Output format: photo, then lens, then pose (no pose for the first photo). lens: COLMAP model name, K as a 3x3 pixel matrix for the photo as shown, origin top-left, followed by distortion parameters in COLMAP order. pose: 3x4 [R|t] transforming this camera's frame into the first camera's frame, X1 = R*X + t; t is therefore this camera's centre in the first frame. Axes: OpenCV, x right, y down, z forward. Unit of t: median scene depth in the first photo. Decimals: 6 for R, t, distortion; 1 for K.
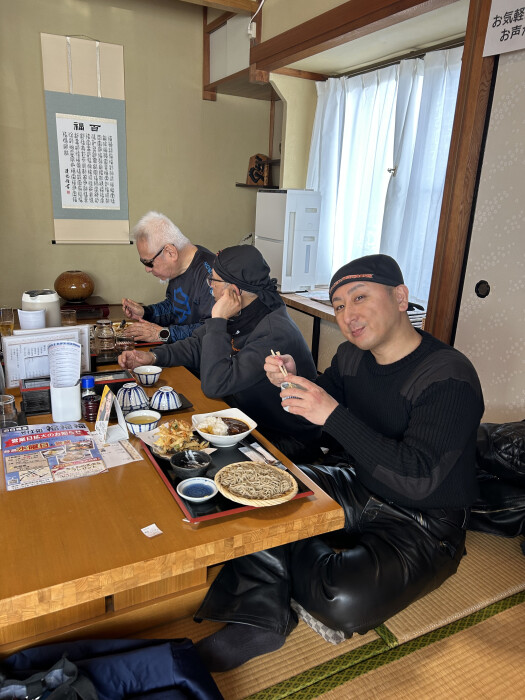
lens RADIAL K [[535.7, 0, 265.3], [0, 535.7, 348.1], [0, 0, 1]] dist [0.028368, -0.025076]
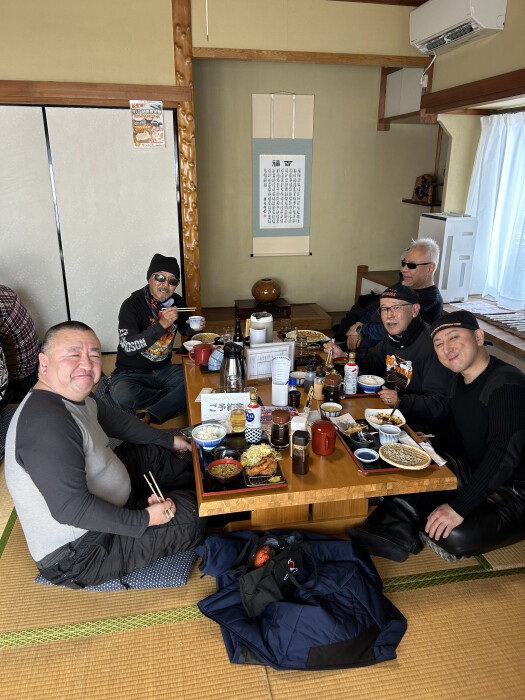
lens RADIAL K [[535.7, 0, 265.3], [0, 535.7, 348.1], [0, 0, 1]] dist [0.028368, -0.025076]
pose [[0.957426, 0.057741, -0.282847, 0.009313], [-0.044628, 0.997618, 0.052591, -0.049207], [0.285210, -0.037729, 0.957722, -0.231345]]
